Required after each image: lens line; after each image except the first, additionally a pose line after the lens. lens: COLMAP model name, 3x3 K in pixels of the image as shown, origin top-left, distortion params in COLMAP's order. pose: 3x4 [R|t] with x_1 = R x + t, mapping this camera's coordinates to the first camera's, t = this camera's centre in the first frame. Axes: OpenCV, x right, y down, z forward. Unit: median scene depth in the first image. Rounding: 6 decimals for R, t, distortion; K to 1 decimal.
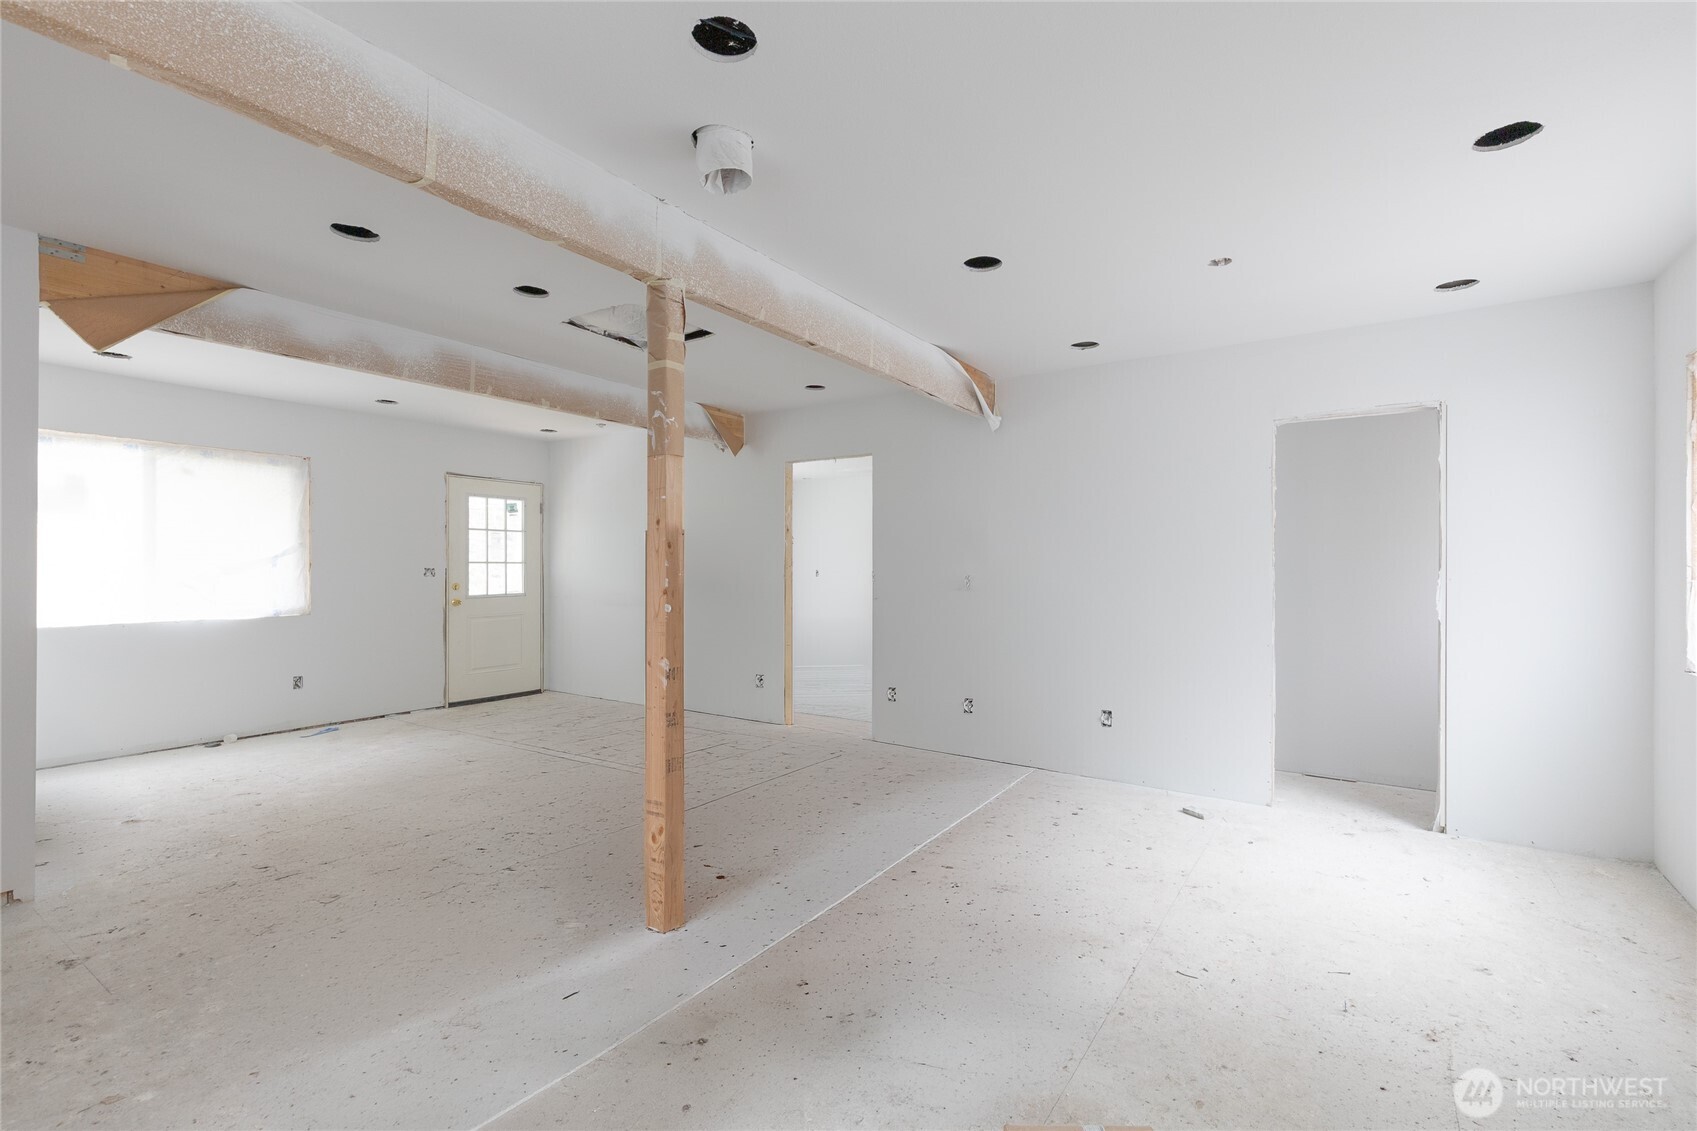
lens RADIAL K [[754.3, 0, 848.5], [0, 754.3, 565.5], [0, 0, 1]] dist [-0.000197, 0.000016]
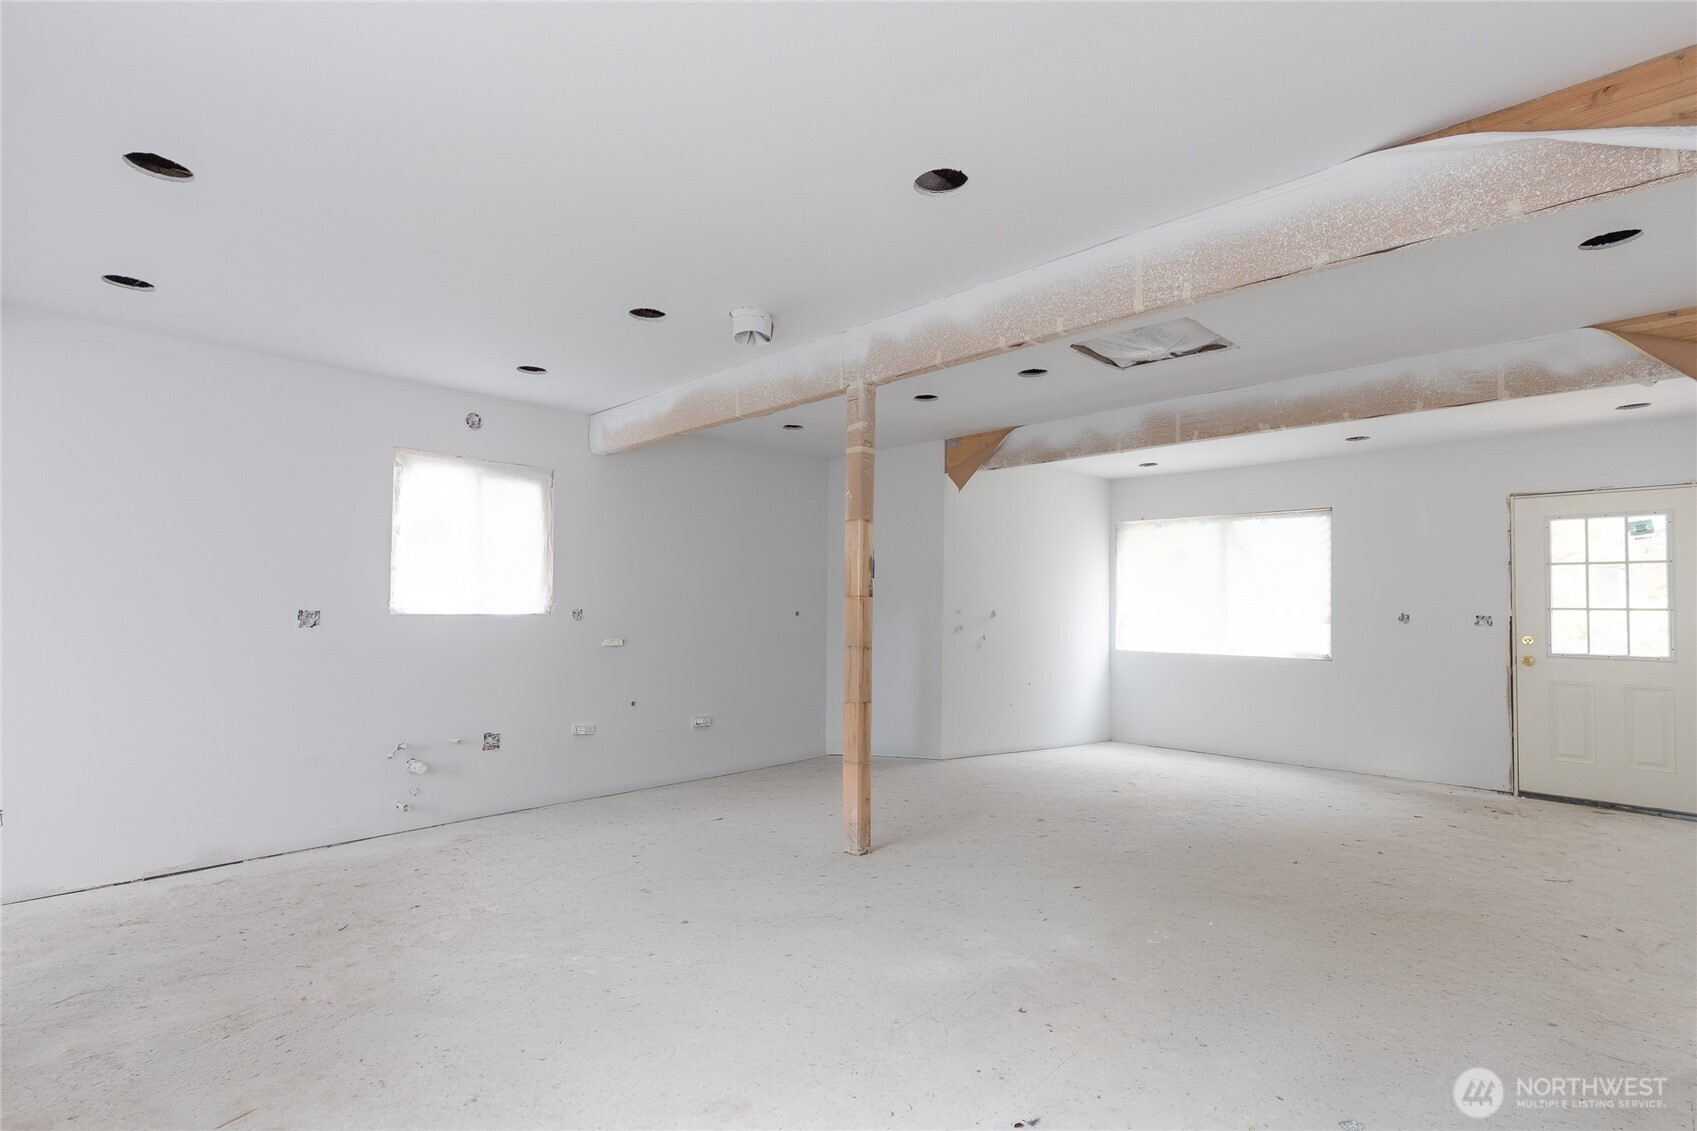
lens RADIAL K [[808.5, 0, 847.6], [0, 808.5, 583.3], [0, 0, 1]] dist [0.001209, 0.000176]
pose [[-0.200754, -0.035174, -0.979010, 0.432415], [-0.009649, 0.999378, -0.033927, 0.004595], [0.979594, 0.002636, -0.200969, 0.490803]]
